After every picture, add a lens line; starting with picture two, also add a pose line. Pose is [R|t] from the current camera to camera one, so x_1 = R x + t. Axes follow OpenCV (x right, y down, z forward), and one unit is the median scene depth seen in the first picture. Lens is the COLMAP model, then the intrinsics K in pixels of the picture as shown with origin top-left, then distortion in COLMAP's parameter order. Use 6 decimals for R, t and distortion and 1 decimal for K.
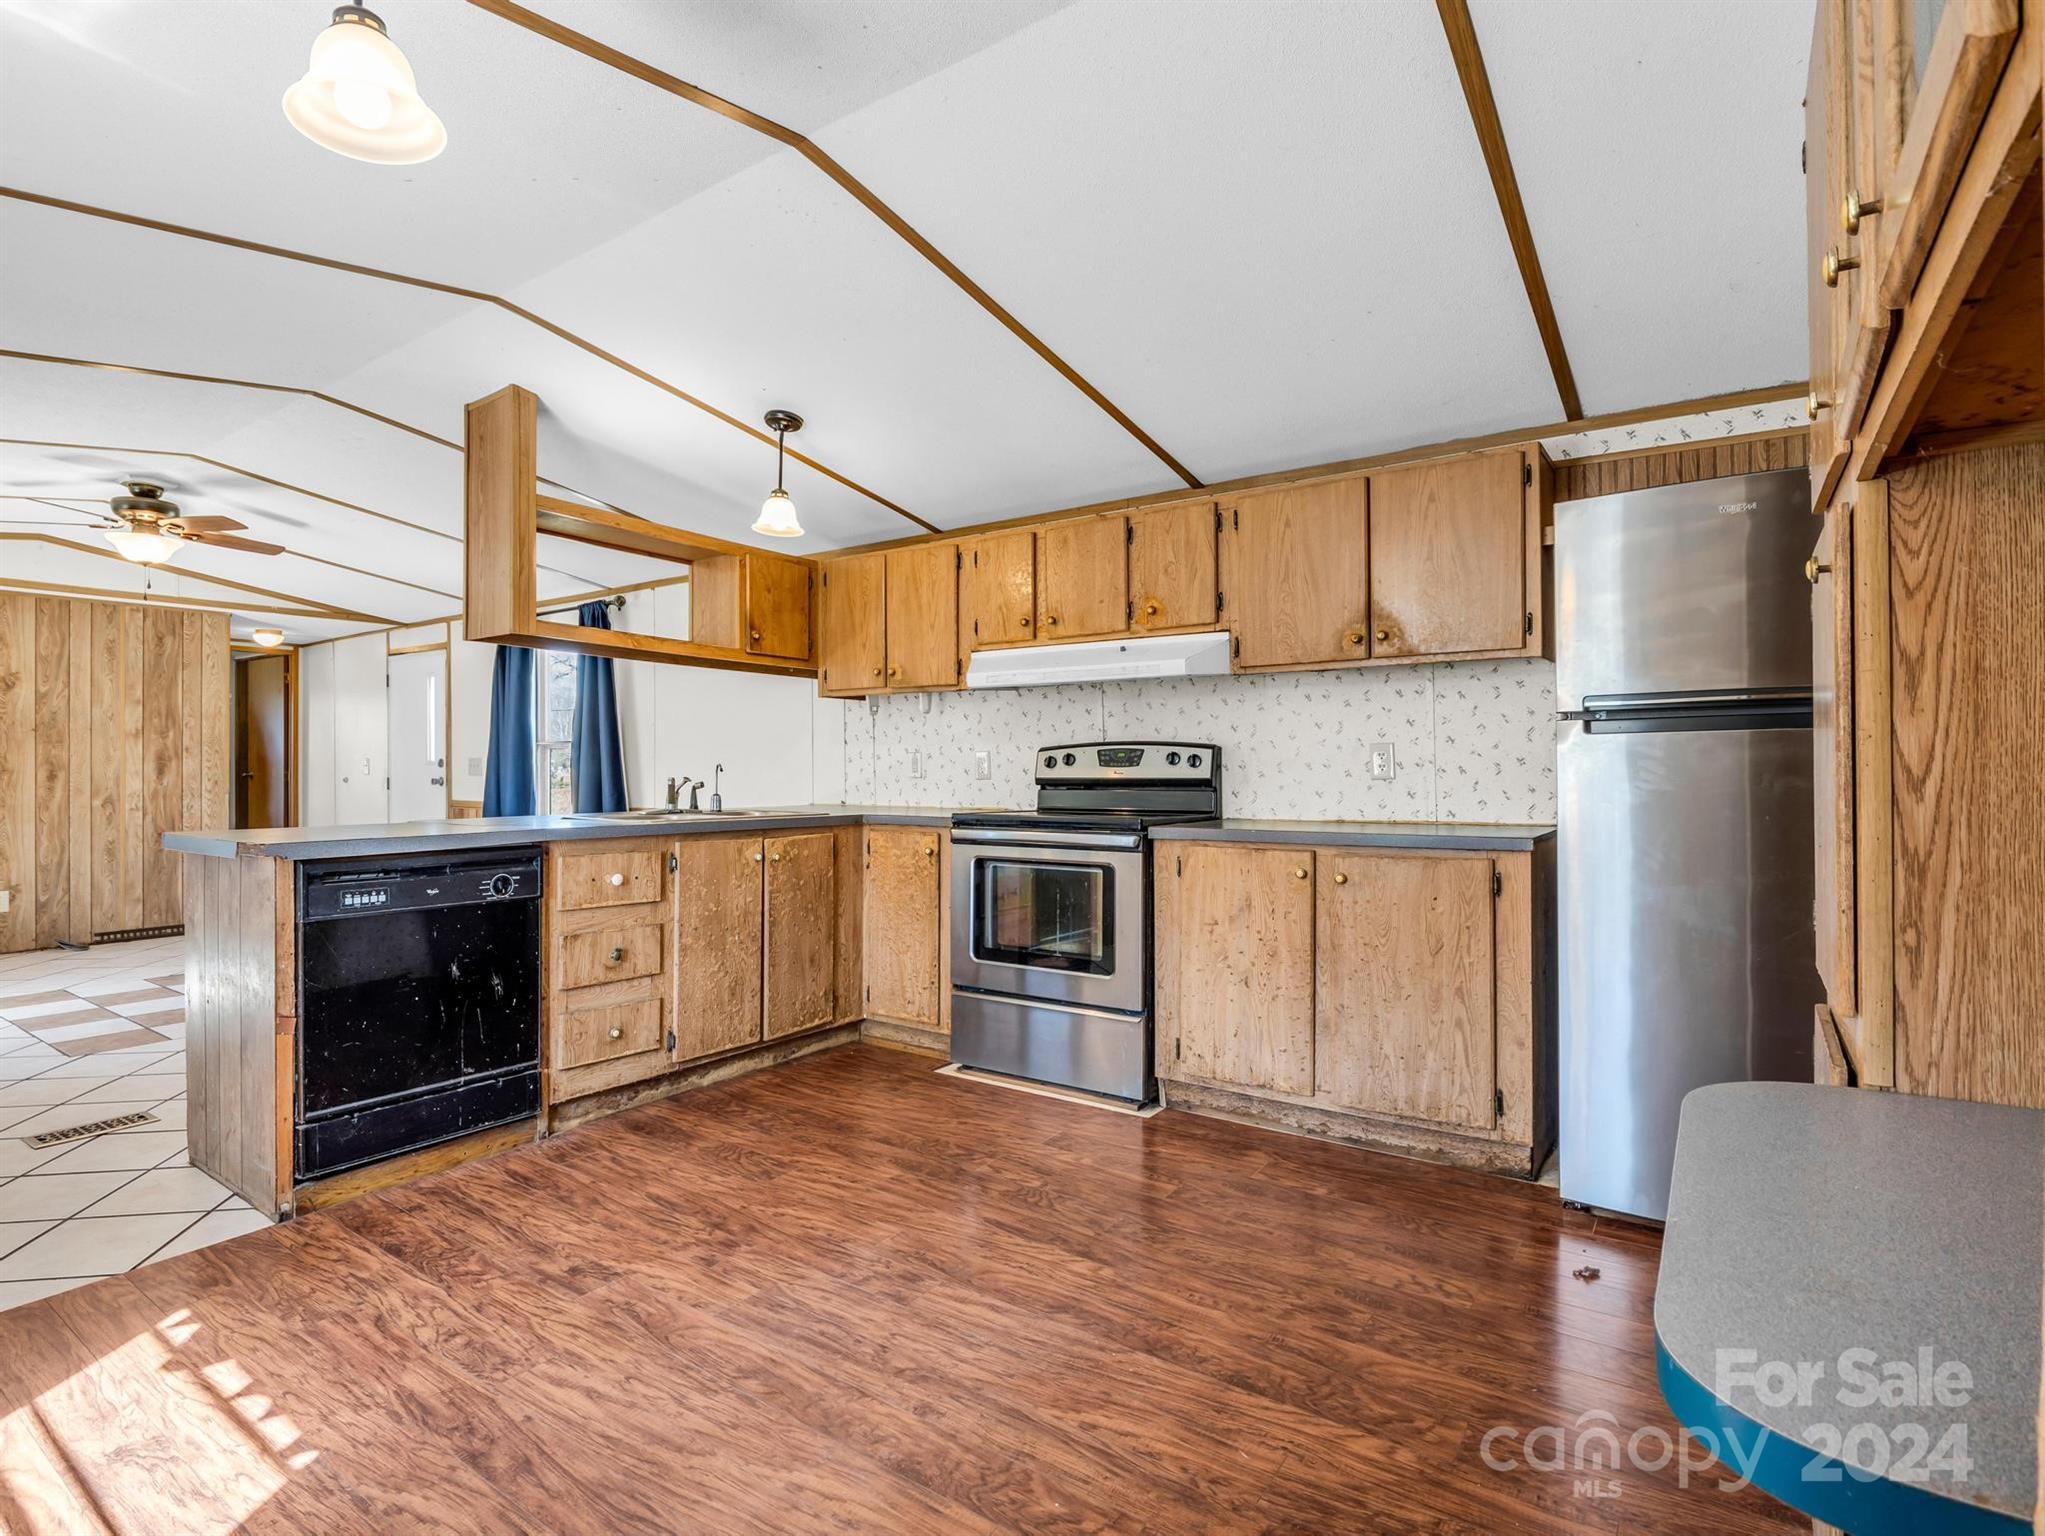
lens RADIAL K [[1001.1, 0, 1014.7], [0, 1001.1, 764.7], [0, 0, 1]] dist [-0.013315, -0.001351]
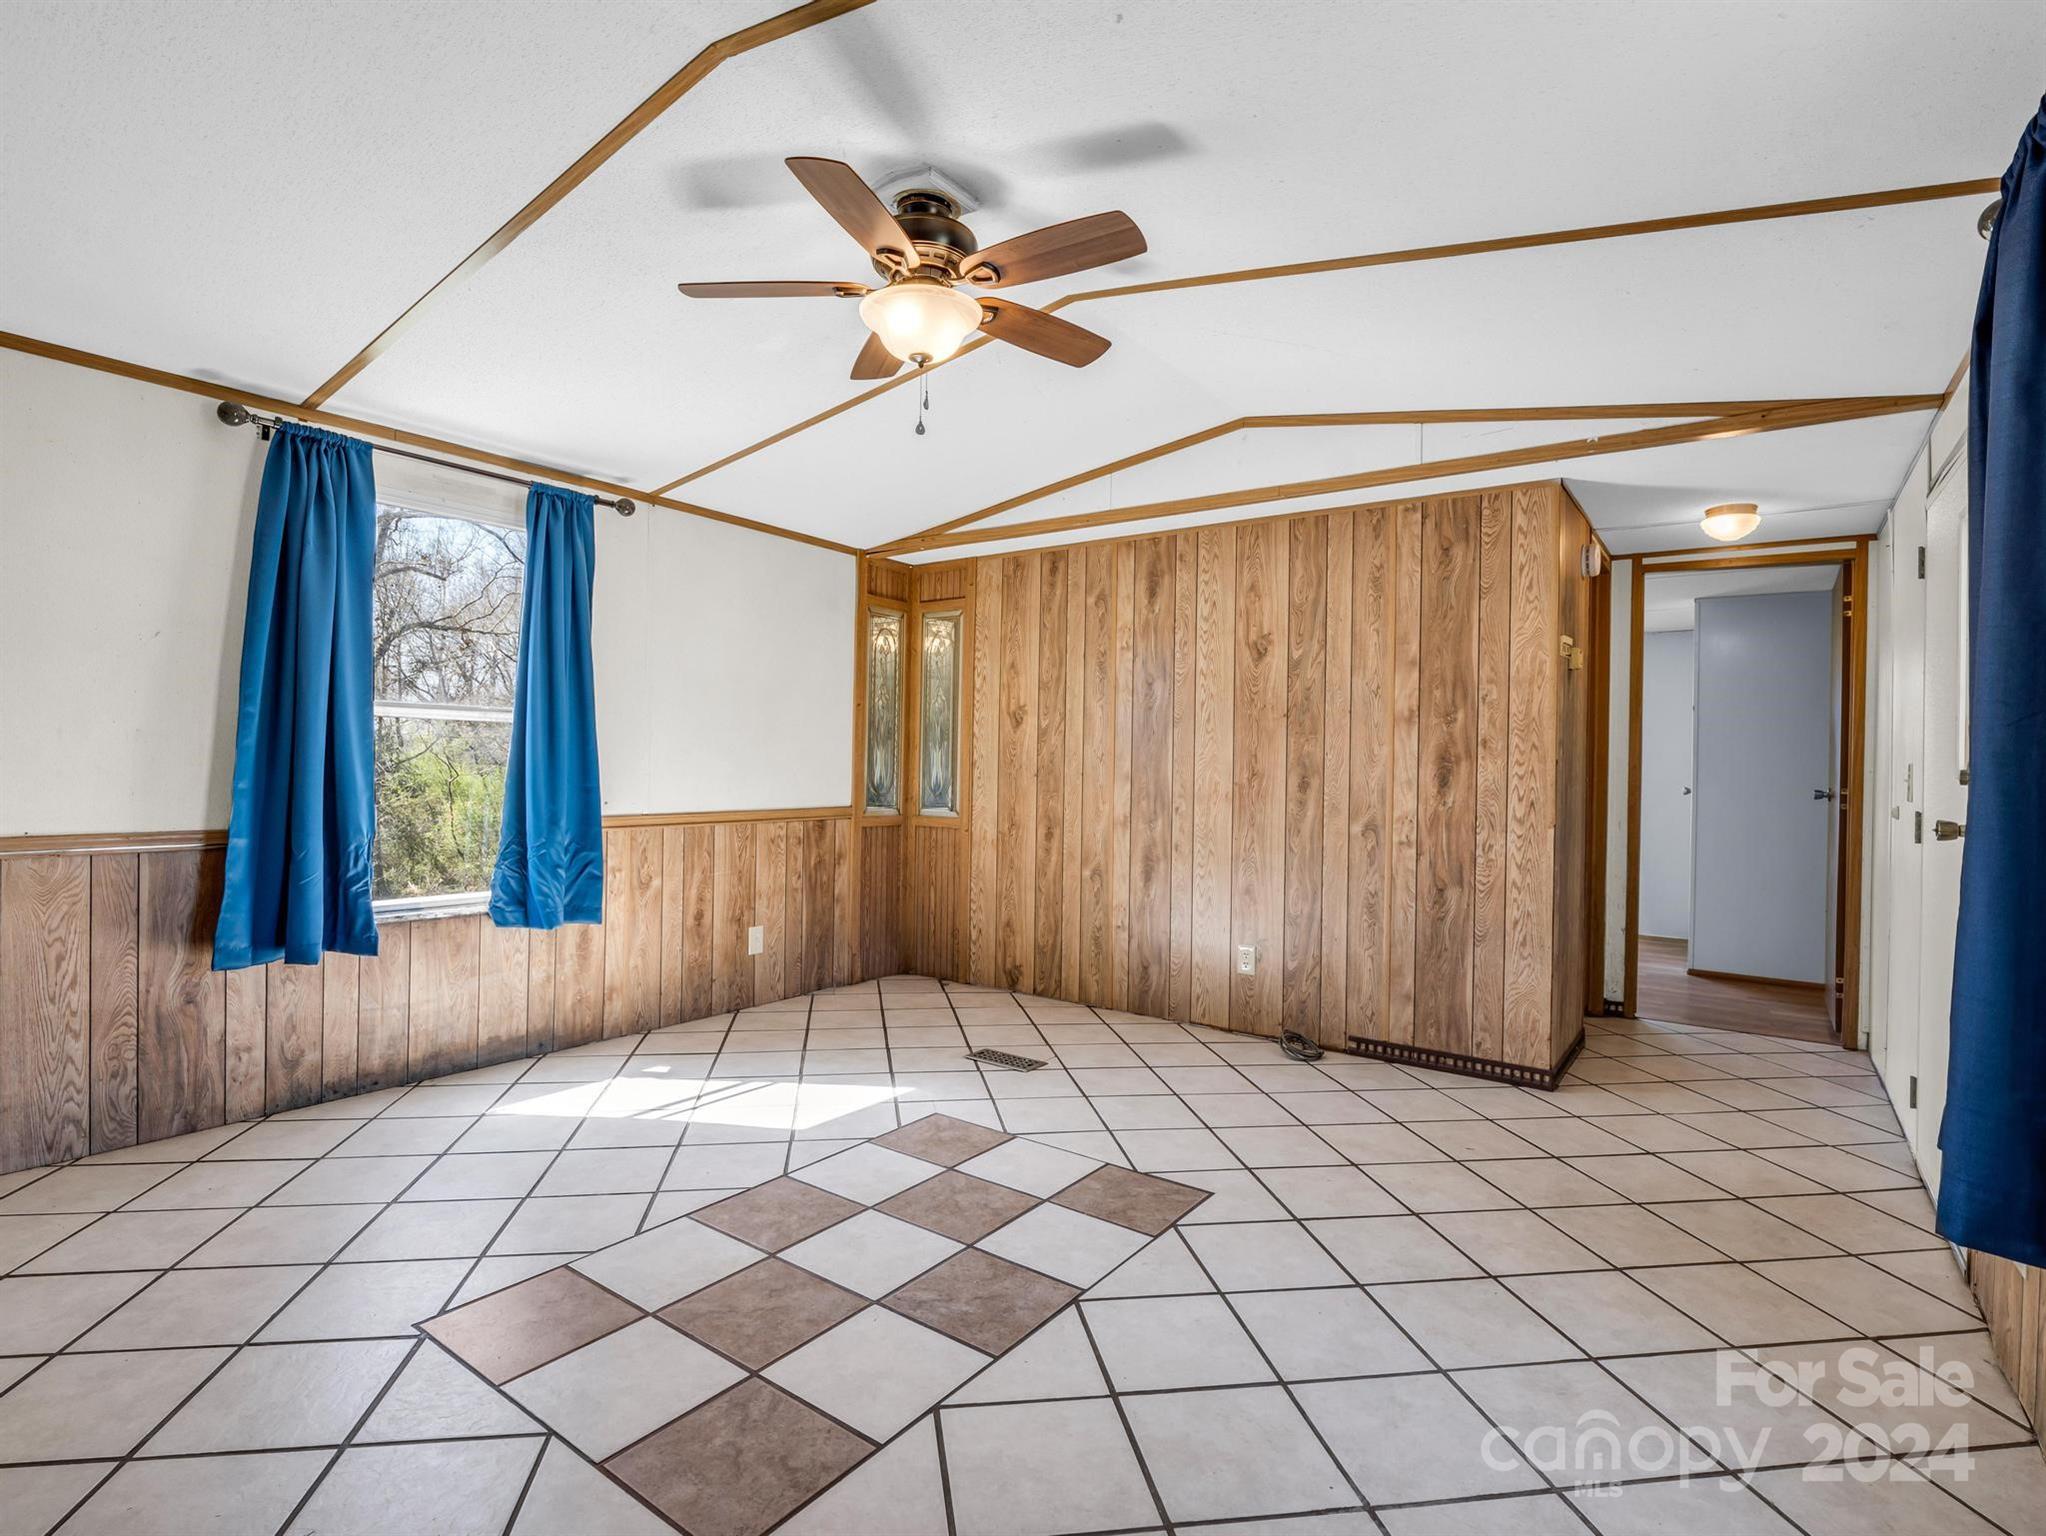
lens RADIAL K [[1015.9, 0, 1018.7], [0, 1015.9, 761.6], [0, 0, 1]] dist [0.002939, -0.018683]
pose [[-0.035060, 0.000361, -0.999385, -0.484856], [-0.019438, 0.999811, 0.001043, -0.000881], [0.999196, 0.019463, -0.035046, 1.418155]]
